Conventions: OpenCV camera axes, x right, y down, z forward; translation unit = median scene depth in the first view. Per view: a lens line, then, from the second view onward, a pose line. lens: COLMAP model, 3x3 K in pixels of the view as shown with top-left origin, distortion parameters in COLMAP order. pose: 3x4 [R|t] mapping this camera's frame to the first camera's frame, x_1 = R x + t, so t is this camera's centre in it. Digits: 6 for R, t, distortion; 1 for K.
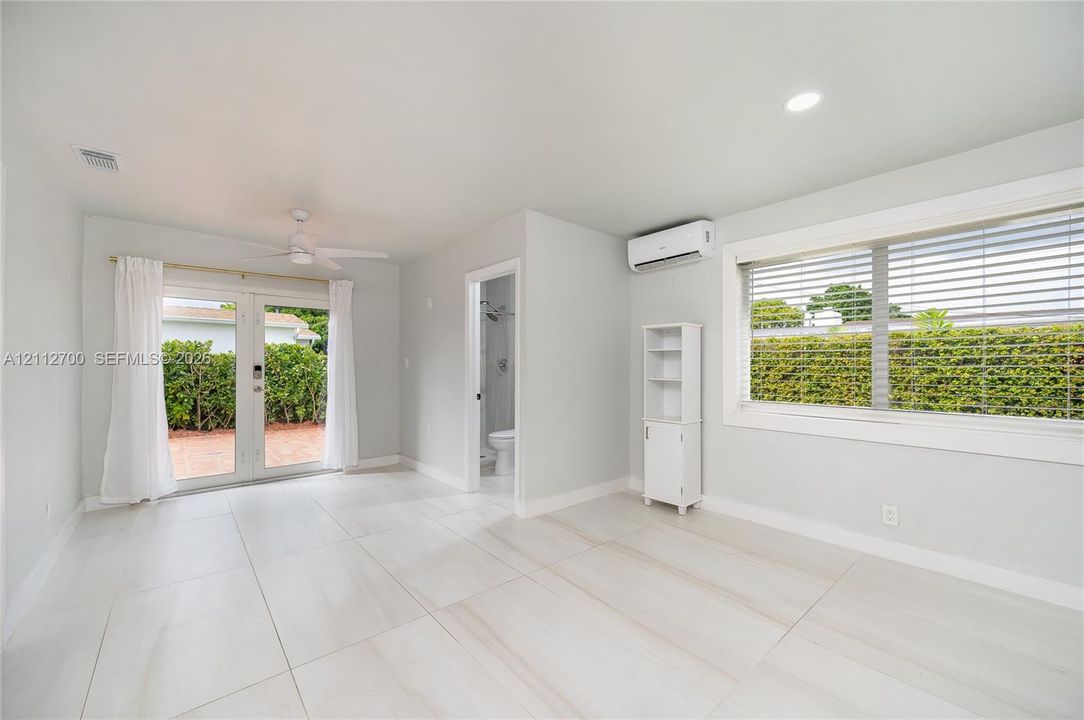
lens RADIAL K [[433.6, 0, 542.5], [0, 433.6, 361.2], [0, 0, 1]] dist [0.002764, 0.000050]
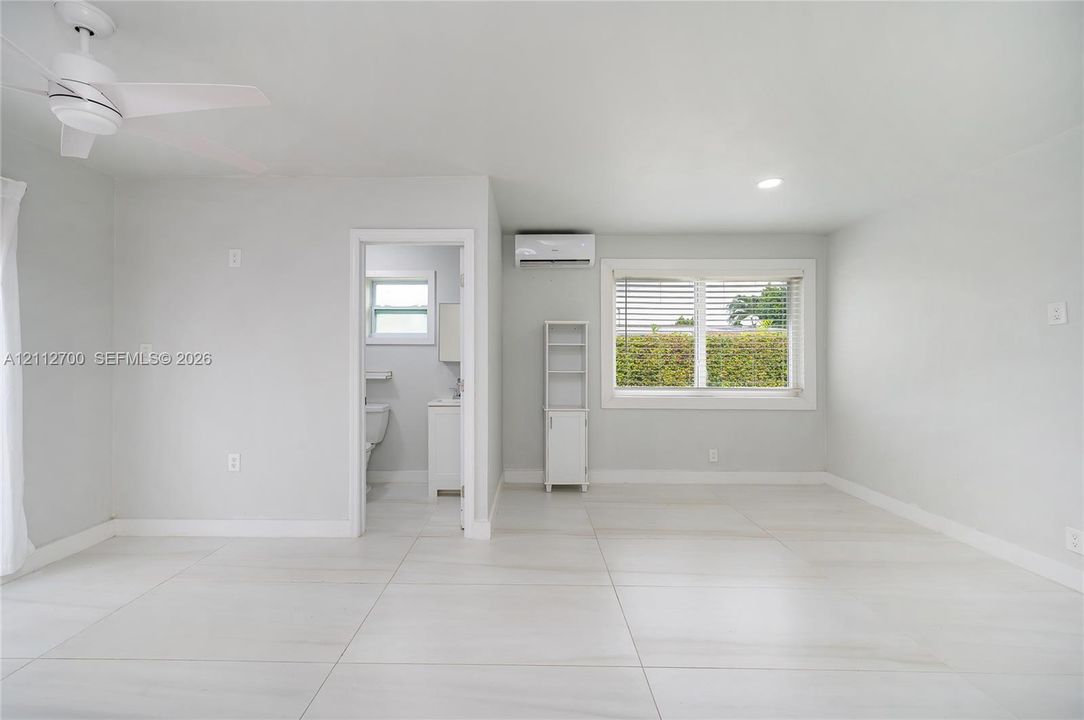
lens RADIAL K [[433.6, 0, 540.7], [0, 433.6, 364.4], [0, 0, 1]] dist [0.002764, 0.000050]
pose [[0.657756, 0.004658, 0.753216, -0.571243], [-0.005989, 0.999982, -0.000954, 0.024357], [-0.753207, -0.003883, 0.657772, 0.325952]]
